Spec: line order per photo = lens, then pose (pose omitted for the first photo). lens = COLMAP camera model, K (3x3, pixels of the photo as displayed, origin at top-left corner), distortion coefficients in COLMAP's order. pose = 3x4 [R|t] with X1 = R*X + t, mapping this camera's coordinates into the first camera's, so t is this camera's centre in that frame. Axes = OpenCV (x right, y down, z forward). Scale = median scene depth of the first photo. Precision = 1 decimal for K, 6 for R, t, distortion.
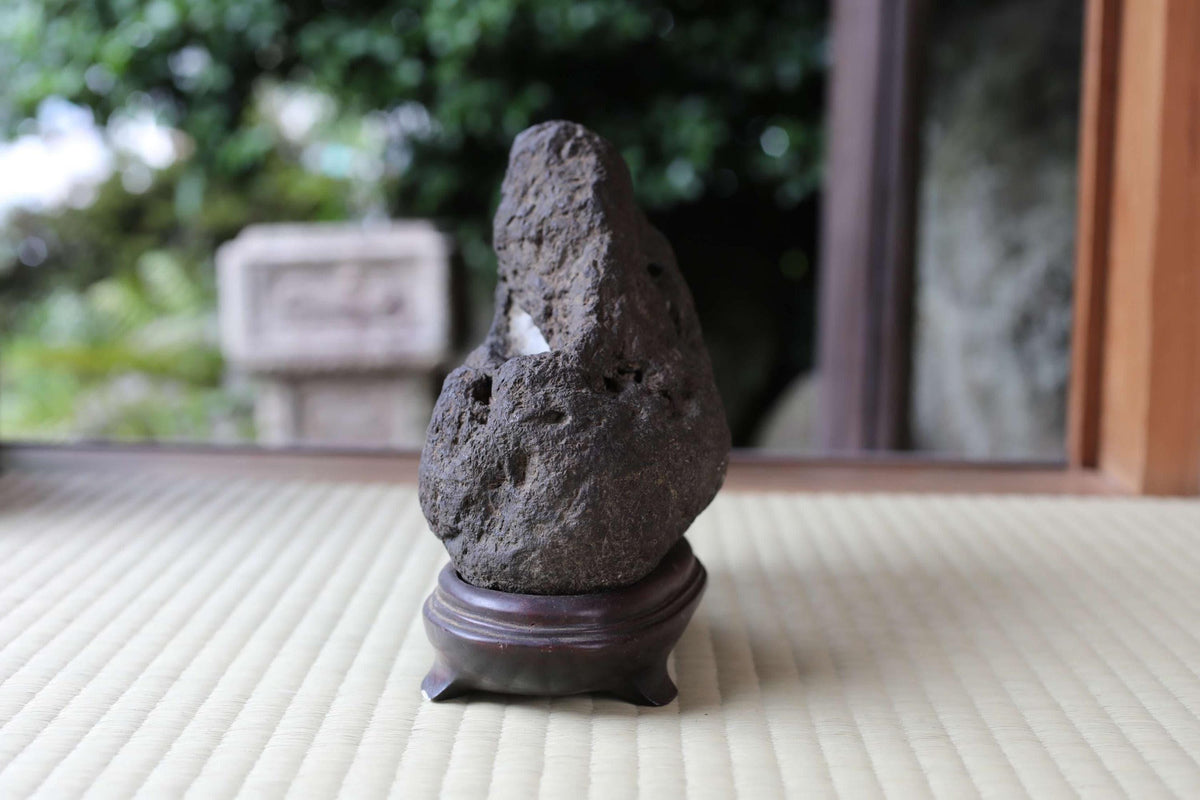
lens RADIAL K [[1788.9, 0, 600.0], [0, 1788.9, 400.0], [0, 0, 1]] dist [-0.032513, 0.127469]
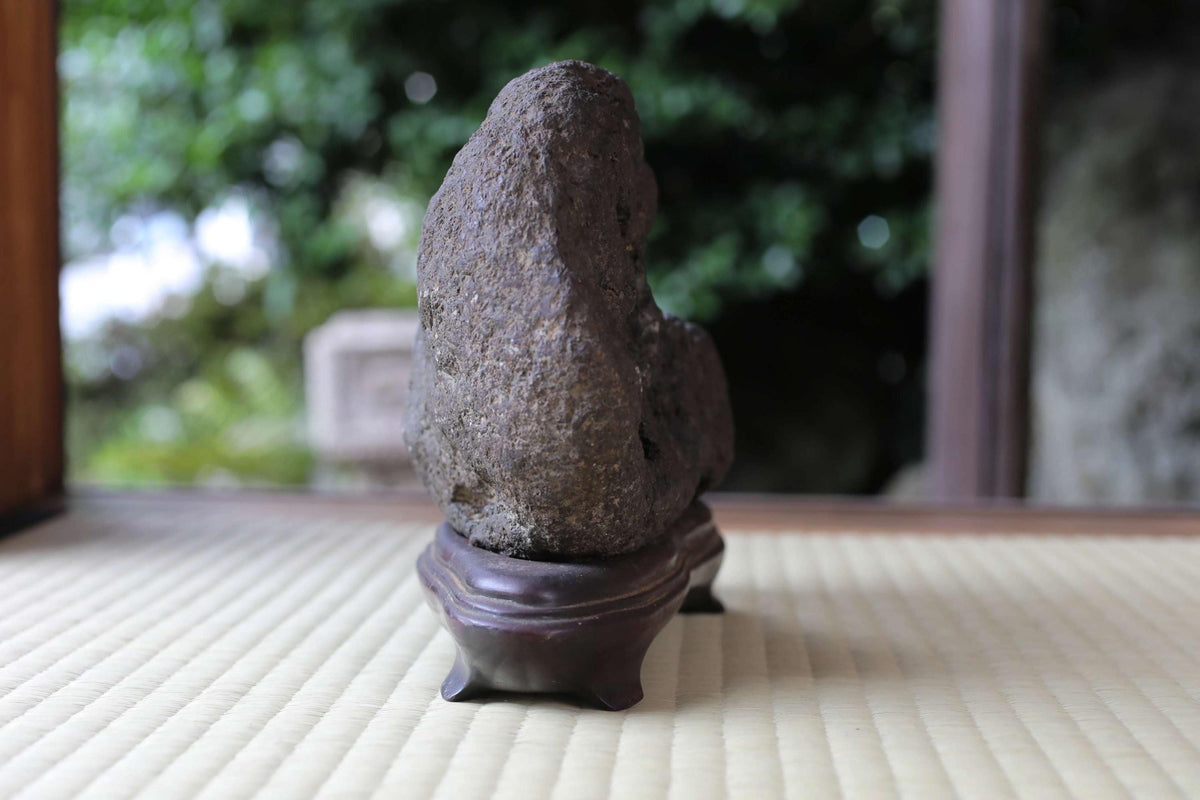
lens RADIAL K [[1788.9, 0, 600.0], [0, 1788.9, 400.0], [0, 0, 1]] dist [-0.032513, 0.127469]
pose [[0.998788, -0.004285, -0.049031, -0.015341], [0.000866, 0.997578, -0.069544, 0.056912], [0.049210, 0.069417, 0.996373, 0.097533]]
